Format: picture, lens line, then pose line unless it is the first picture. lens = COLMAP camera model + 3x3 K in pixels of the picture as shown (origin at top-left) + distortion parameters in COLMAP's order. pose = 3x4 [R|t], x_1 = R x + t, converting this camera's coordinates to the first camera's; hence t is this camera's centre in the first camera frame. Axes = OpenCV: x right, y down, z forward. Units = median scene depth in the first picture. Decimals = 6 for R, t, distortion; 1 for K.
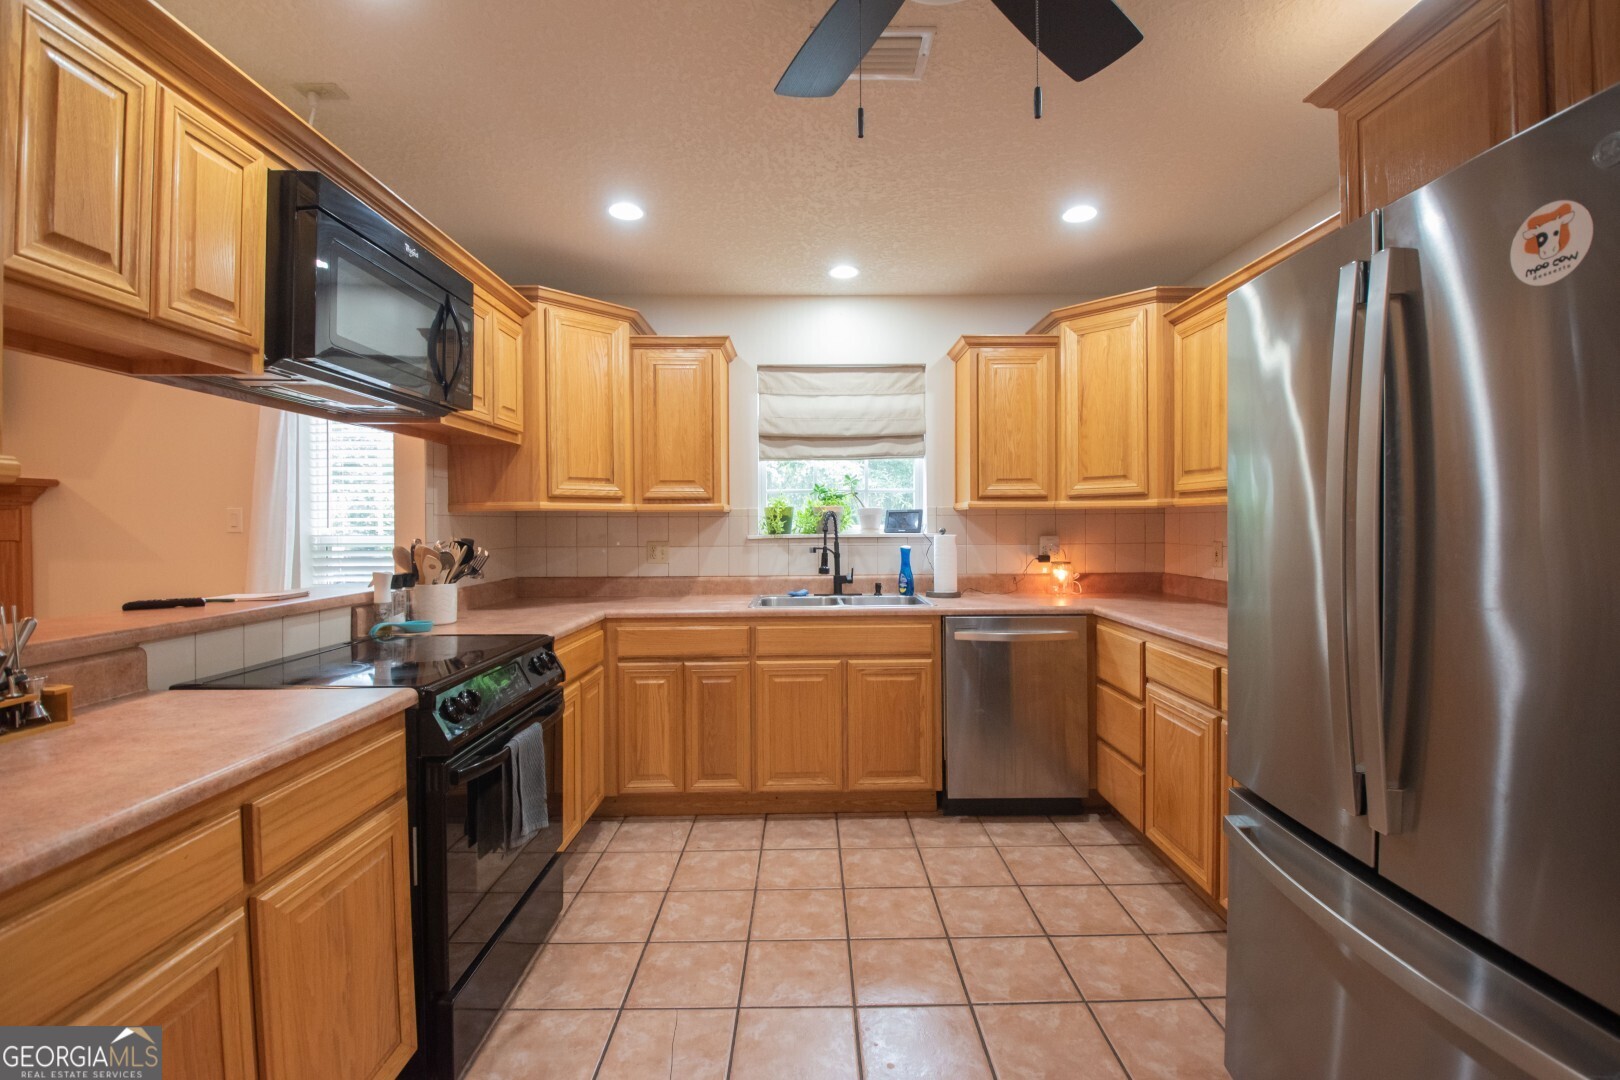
lens RADIAL K [[711.3, 0, 820.2], [0, 711.3, 528.1], [0, 0, 1]] dist [0.018243, -0.029640]
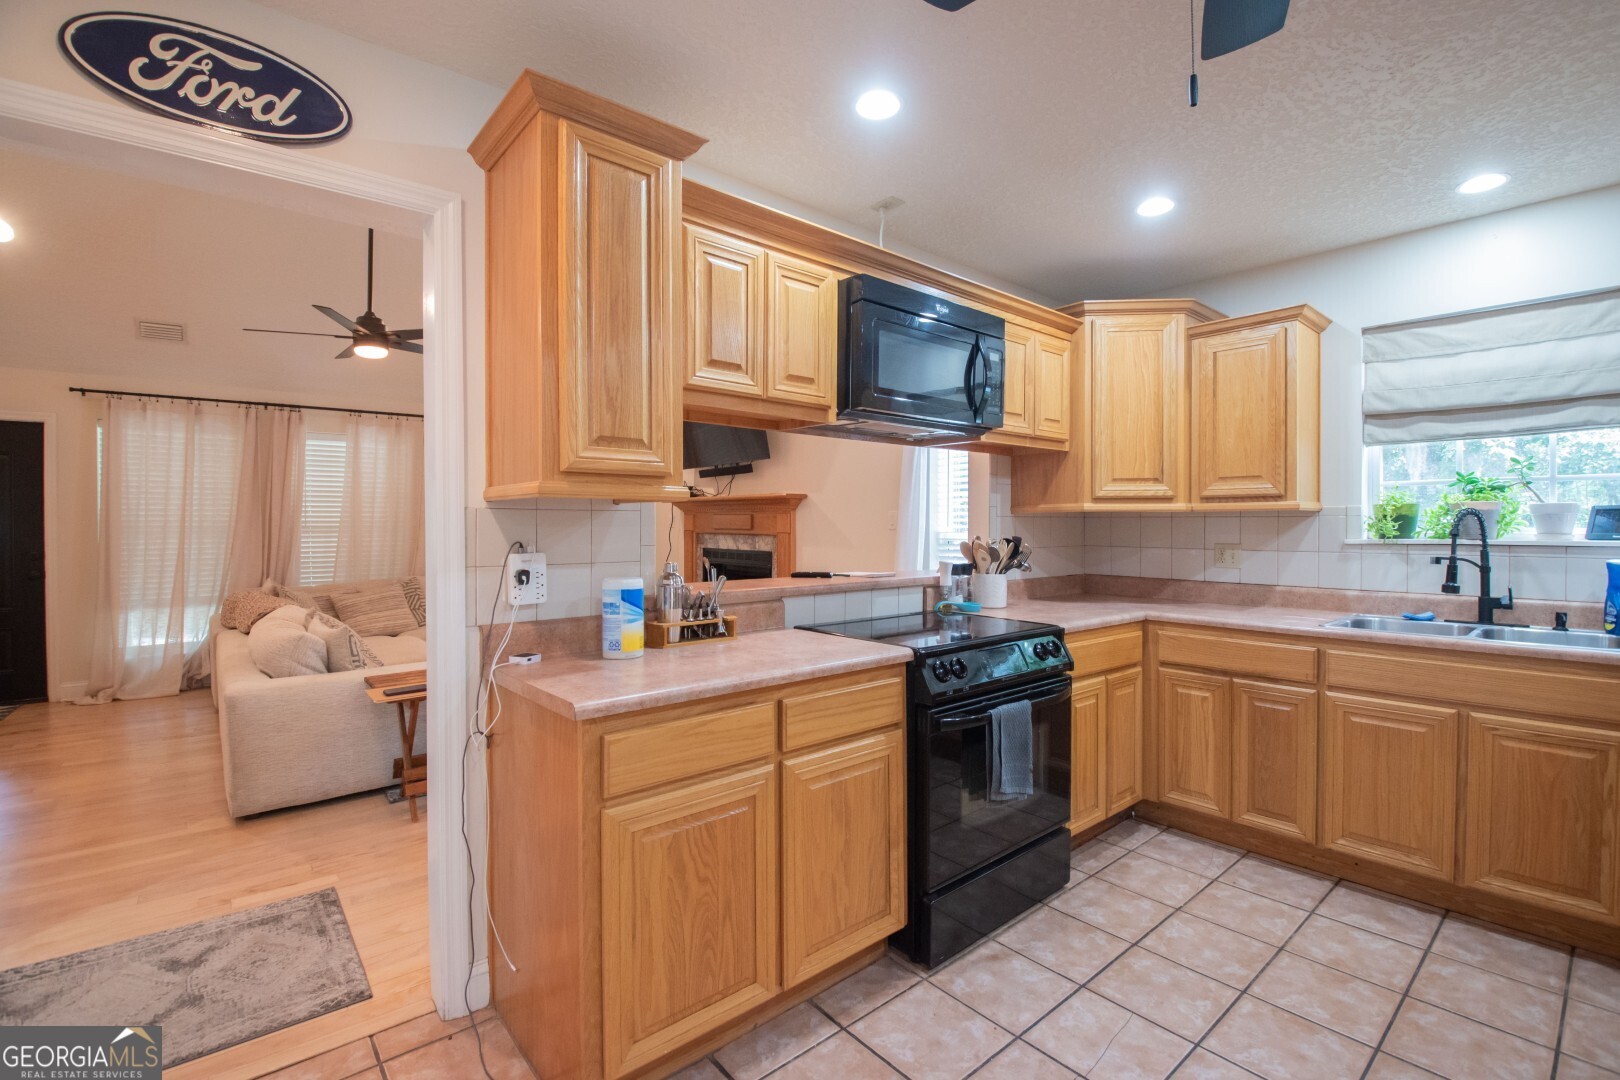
lens RADIAL K [[711.3, 0, 820.2], [0, 711.3, 528.1], [0, 0, 1]] dist [0.018243, -0.029640]
pose [[0.639320, 0.009660, -0.768880, 0.172777], [-0.008930, 0.999947, 0.005138, -0.001821], [0.768889, 0.003581, 0.639373, 0.016872]]
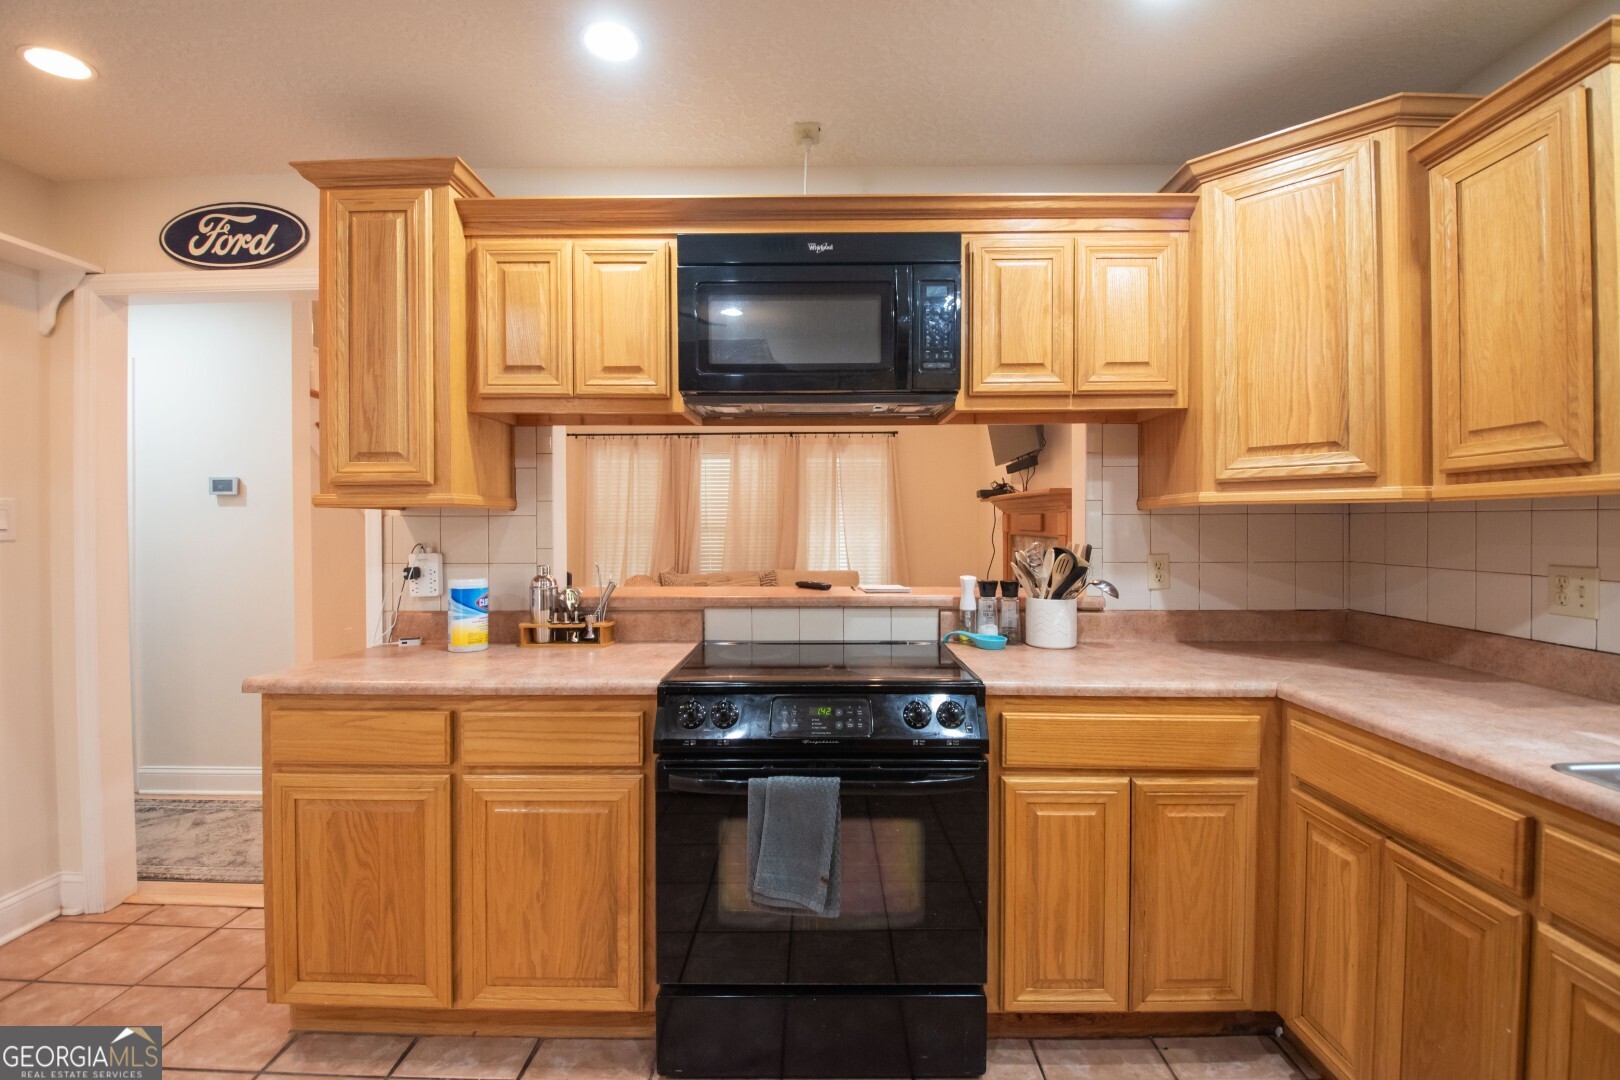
lens RADIAL K [[711.3, 0, 820.2], [0, 711.3, 528.1], [0, 0, 1]] dist [0.018243, -0.029640]
pose [[-0.024336, 0.011804, -0.999634, 0.263676], [-0.003094, 0.999925, 0.011883, -0.010577], [0.999699, 0.003382, -0.024298, 0.668309]]
